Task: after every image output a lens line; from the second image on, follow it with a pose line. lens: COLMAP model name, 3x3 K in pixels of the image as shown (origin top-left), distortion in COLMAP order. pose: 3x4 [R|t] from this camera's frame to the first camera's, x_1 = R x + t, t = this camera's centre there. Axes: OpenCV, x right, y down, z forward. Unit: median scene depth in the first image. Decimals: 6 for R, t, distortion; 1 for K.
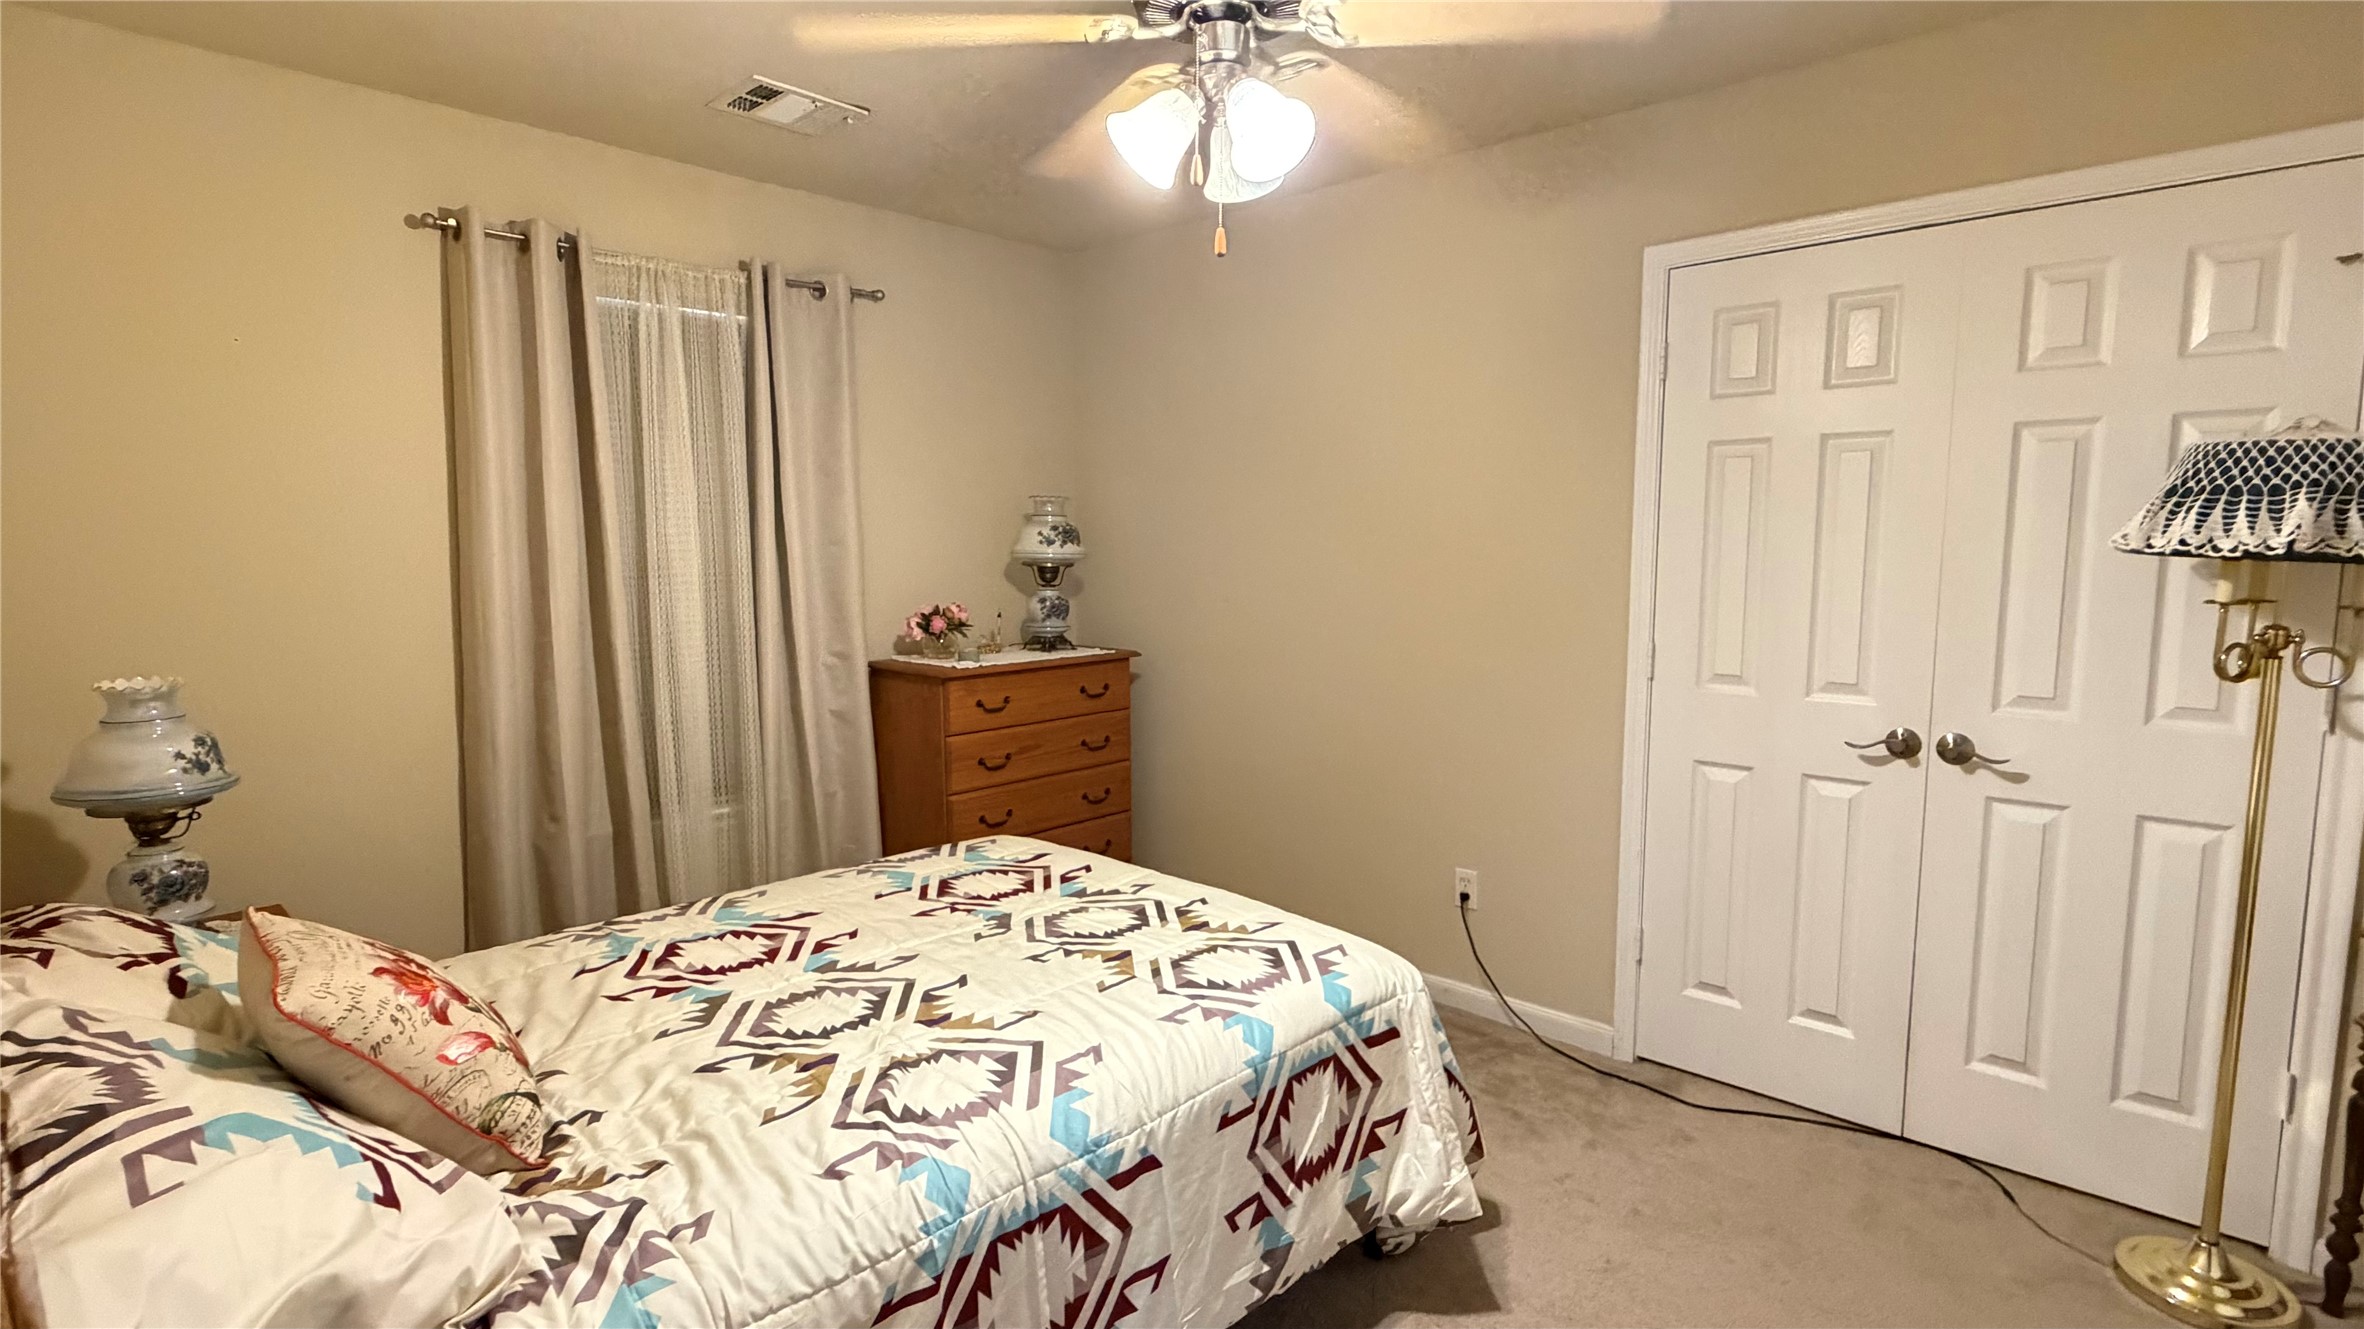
lens RADIAL K [[1129.7, 0, 1182.6], [0, 1129.7, 664.4], [0, 0, 1]] dist [0.000176, -0.000051]
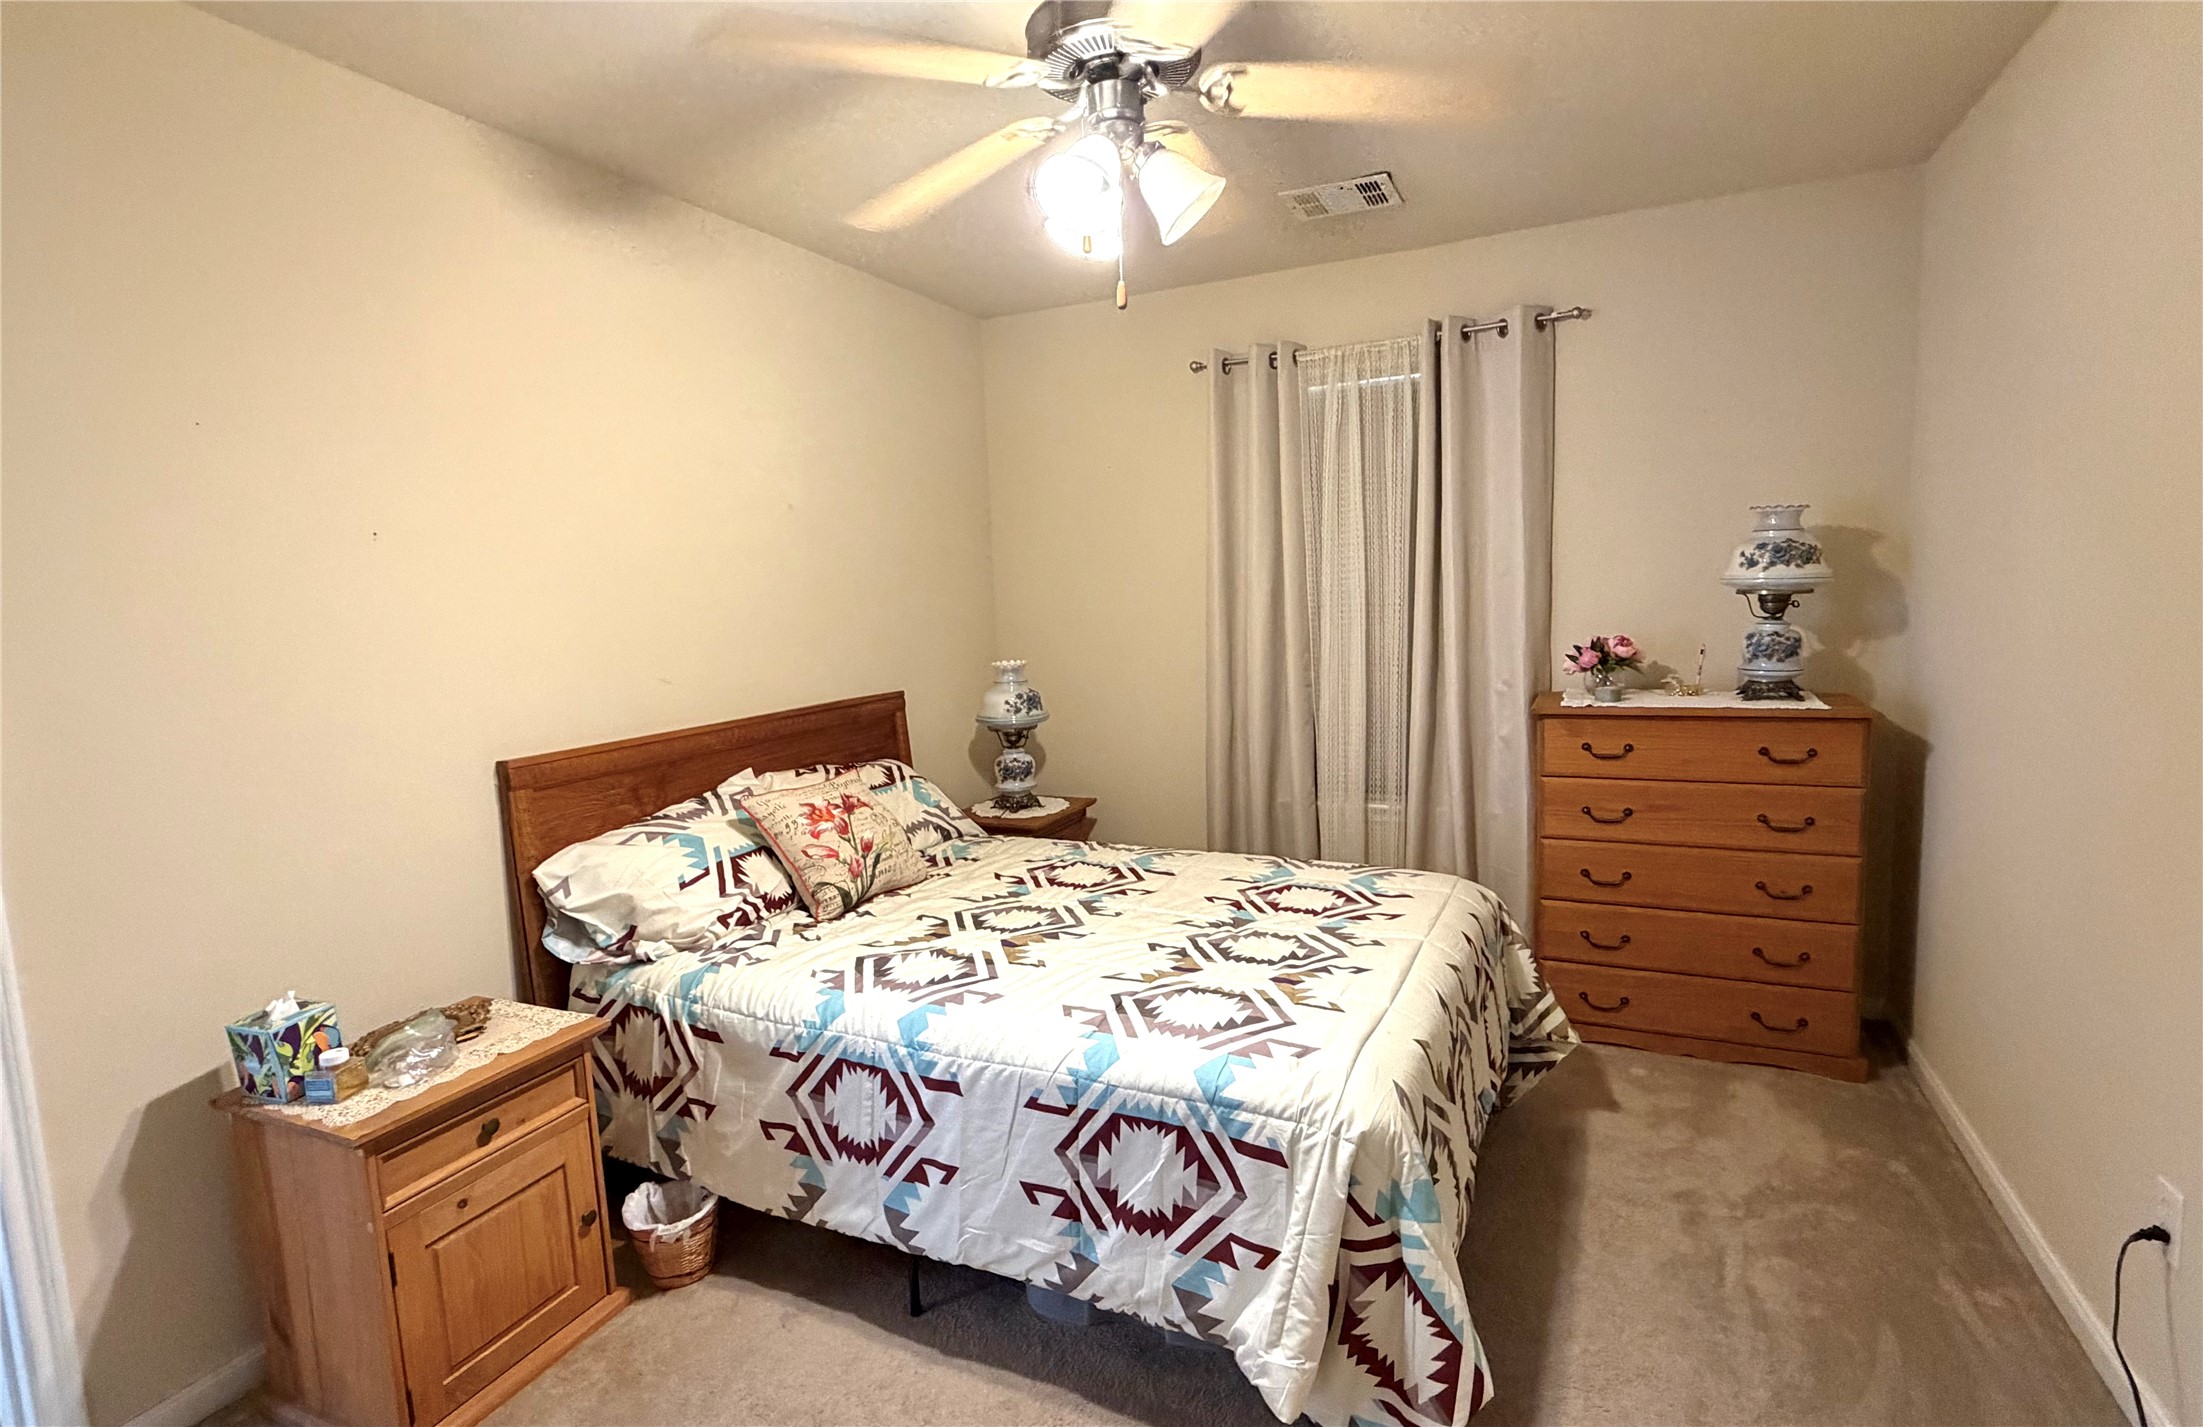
lens RADIAL K [[1064.7, 0, 1105.1], [0, 1064.7, 713.2], [0, 0, 1]] dist [-0.001974, -0.000011]
pose [[0.310559, 0.102834, -0.944975, 0.917847], [-0.068963, 0.993949, 0.085499, -0.070008], [0.948049, 0.038616, 0.315772, 0.644137]]
